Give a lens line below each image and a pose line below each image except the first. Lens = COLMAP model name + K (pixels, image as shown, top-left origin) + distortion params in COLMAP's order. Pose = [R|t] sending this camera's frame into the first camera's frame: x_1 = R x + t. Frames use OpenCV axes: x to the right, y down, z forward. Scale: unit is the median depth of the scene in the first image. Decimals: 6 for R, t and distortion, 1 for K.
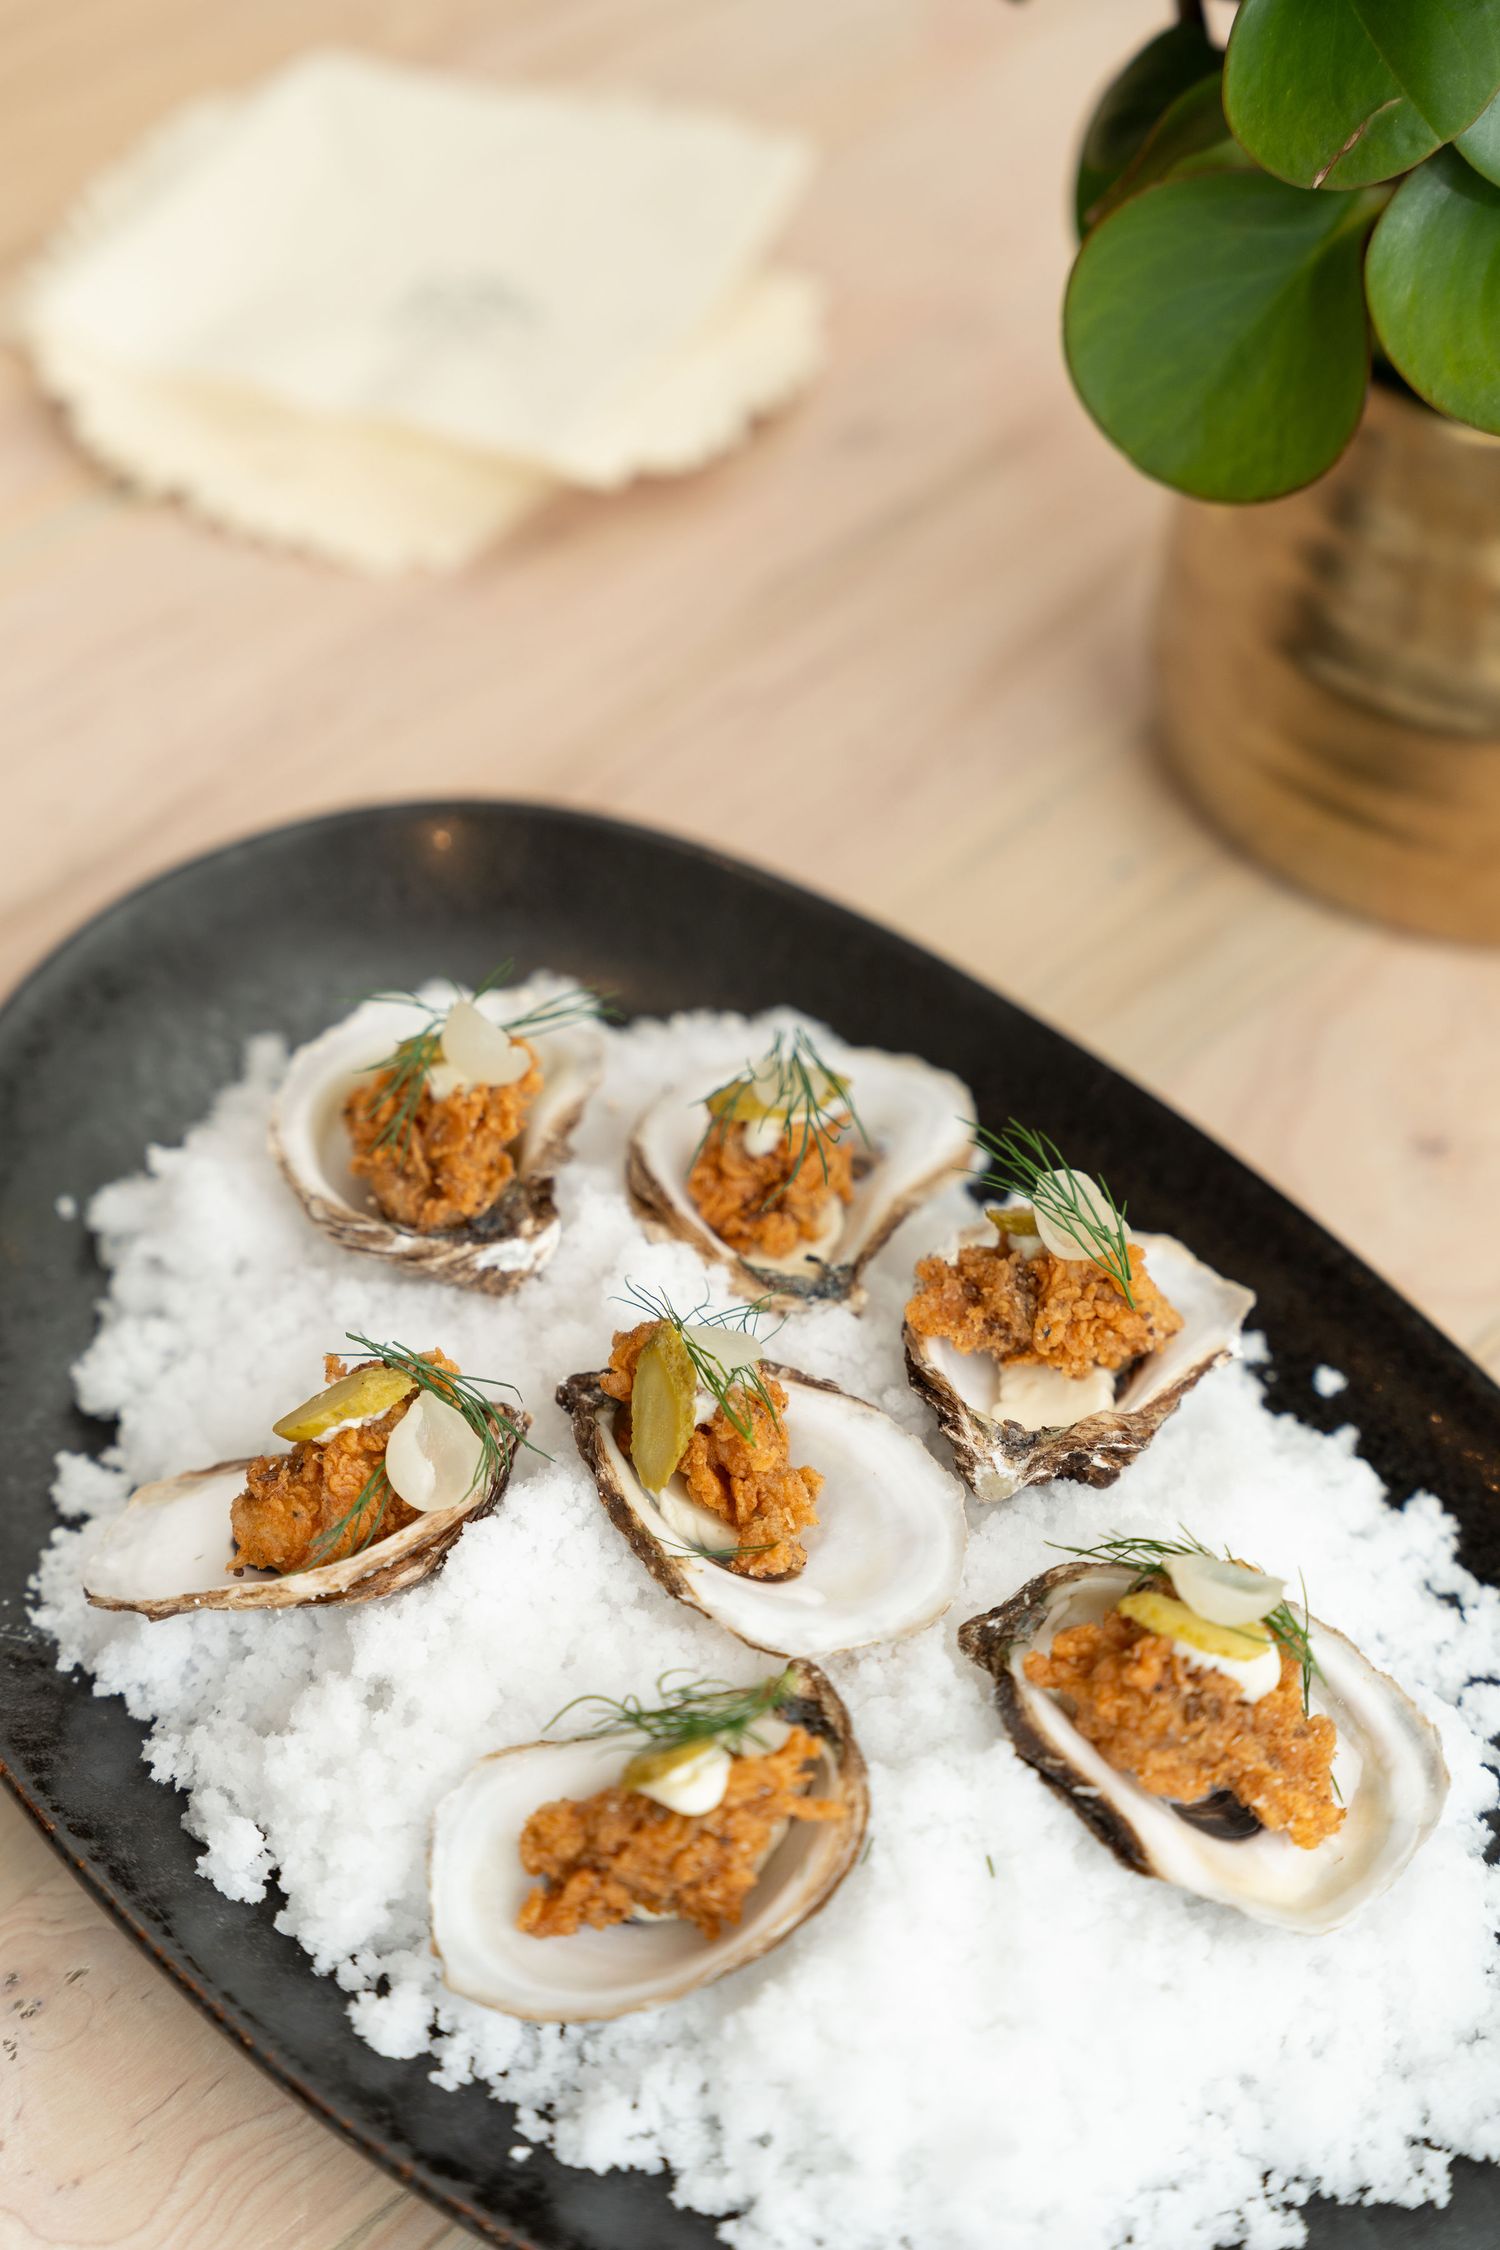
lens RADIAL K [[4381.8, 0, 750.0], [0, 4381.8, 1125.0], [0, 0, 1]] dist [0.047392, -0.185867]
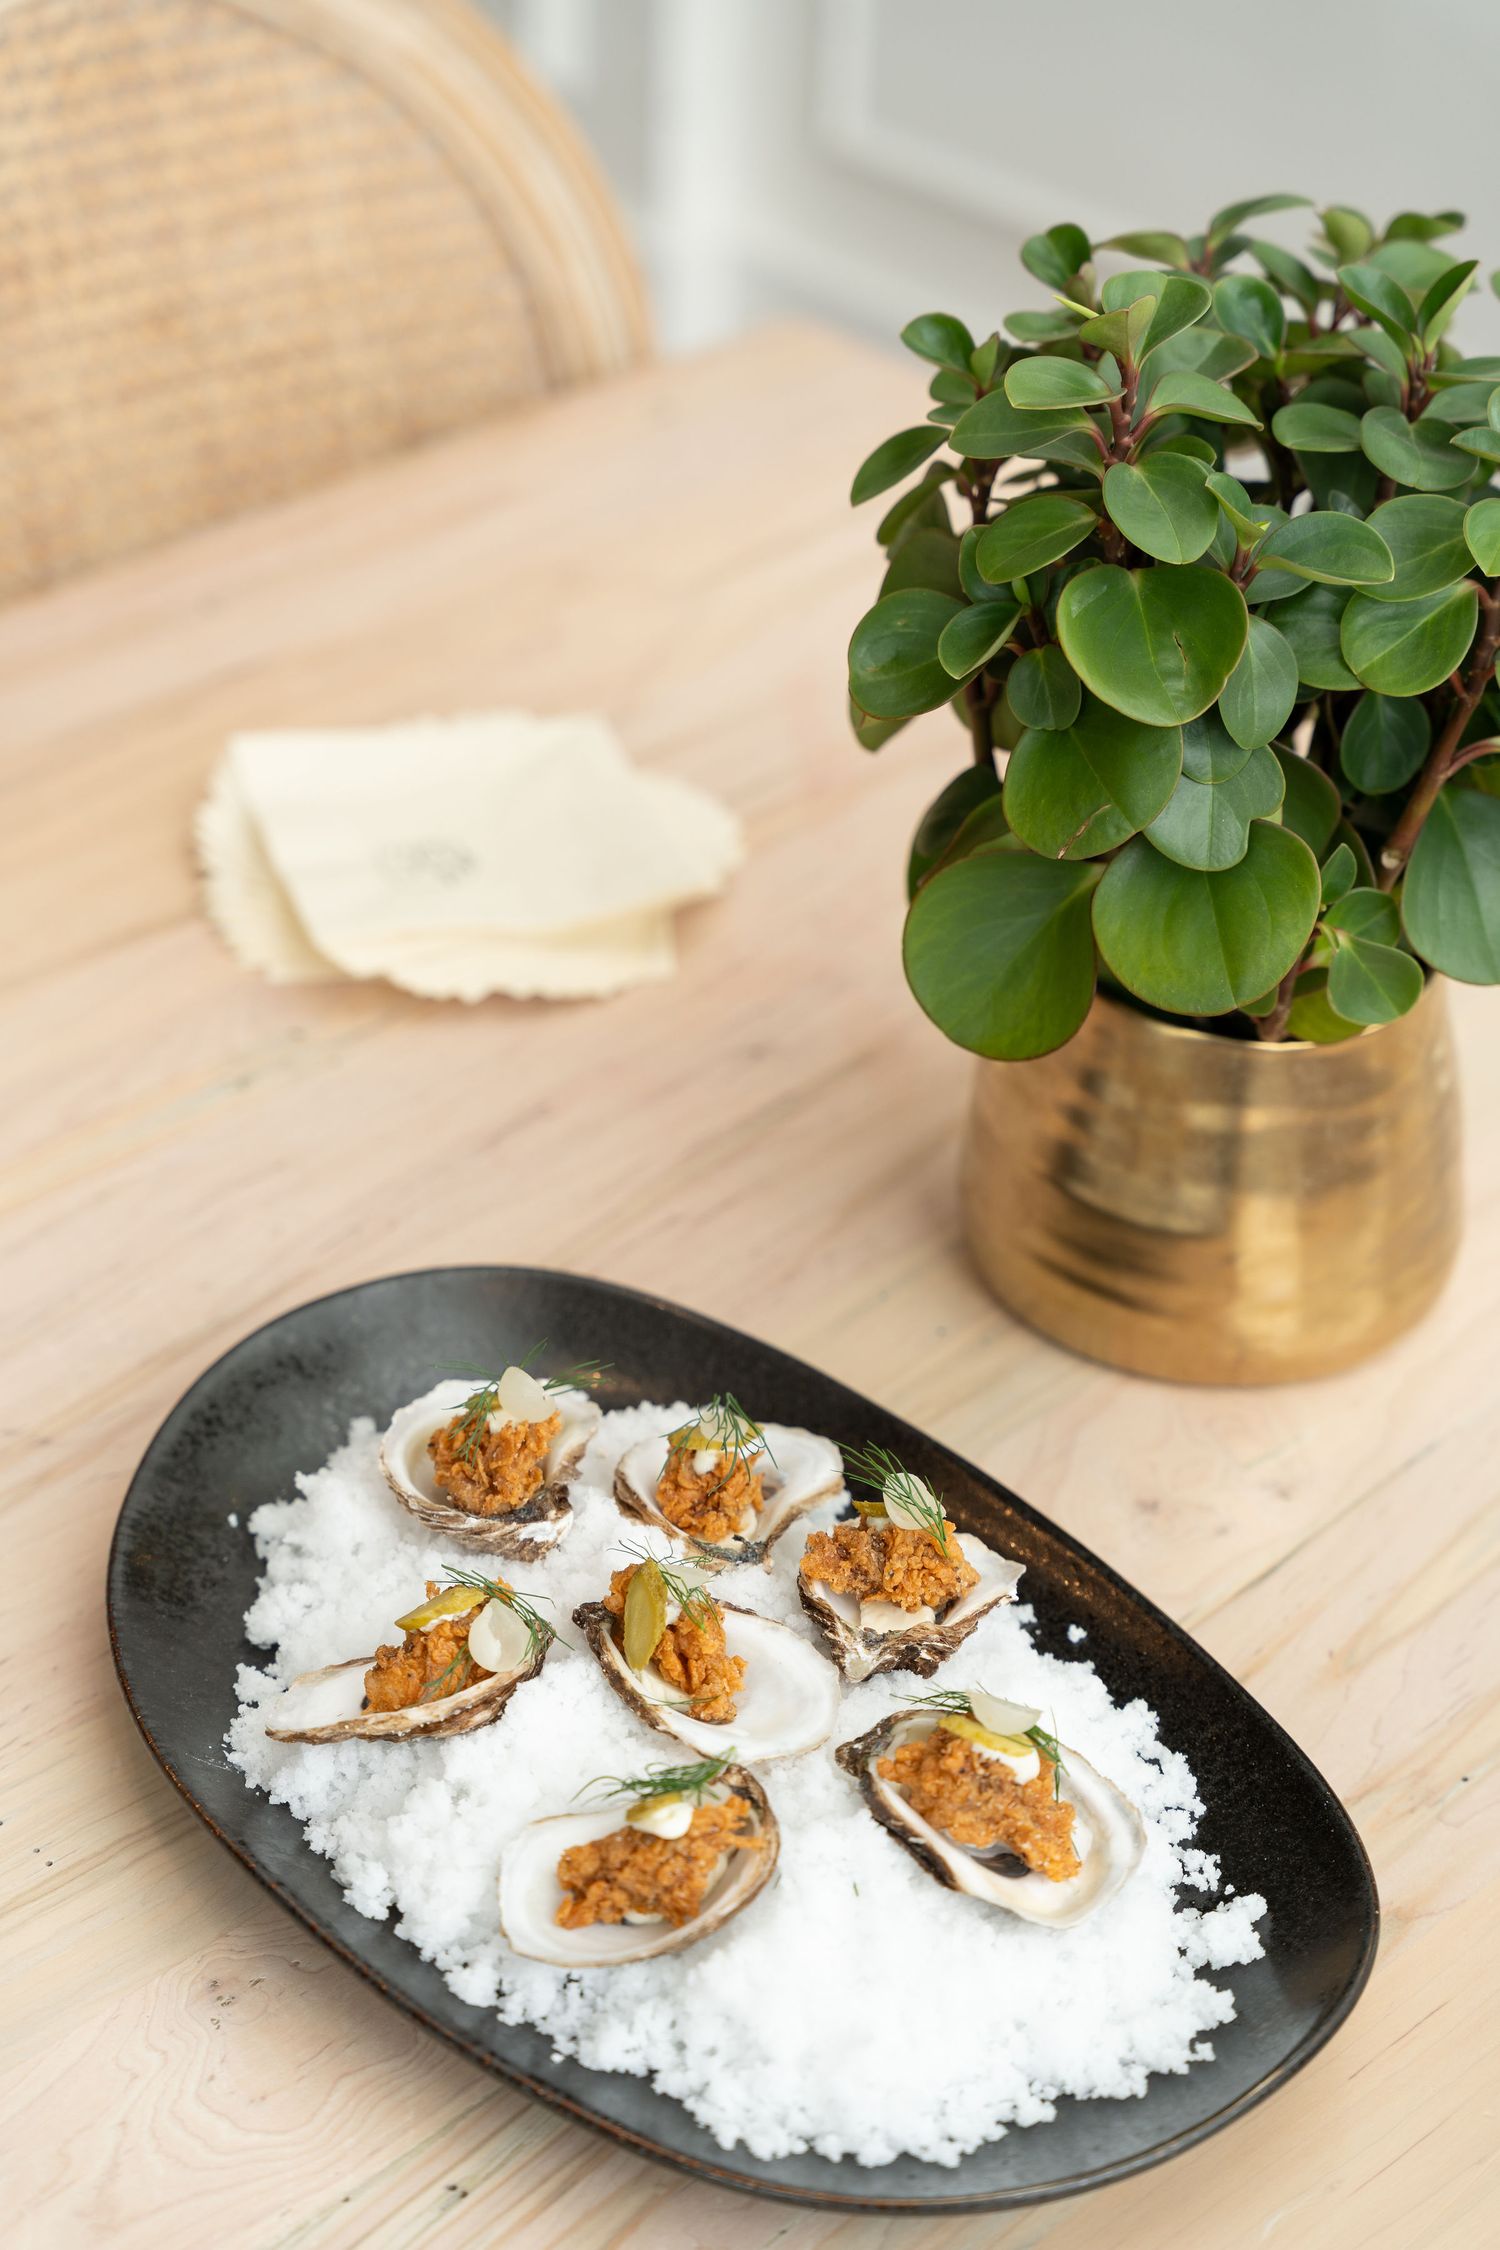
lens RADIAL K [[4381.8, 0, 750.0], [0, 4381.8, 1125.0], [0, 0, 1]] dist [0.047392, -0.185867]
pose [[0.999088, 0.016280, 0.039481, -0.047187], [-0.008986, 0.983928, -0.178341, 0.171546], [-0.041750, 0.177824, 0.983176, -0.563346]]
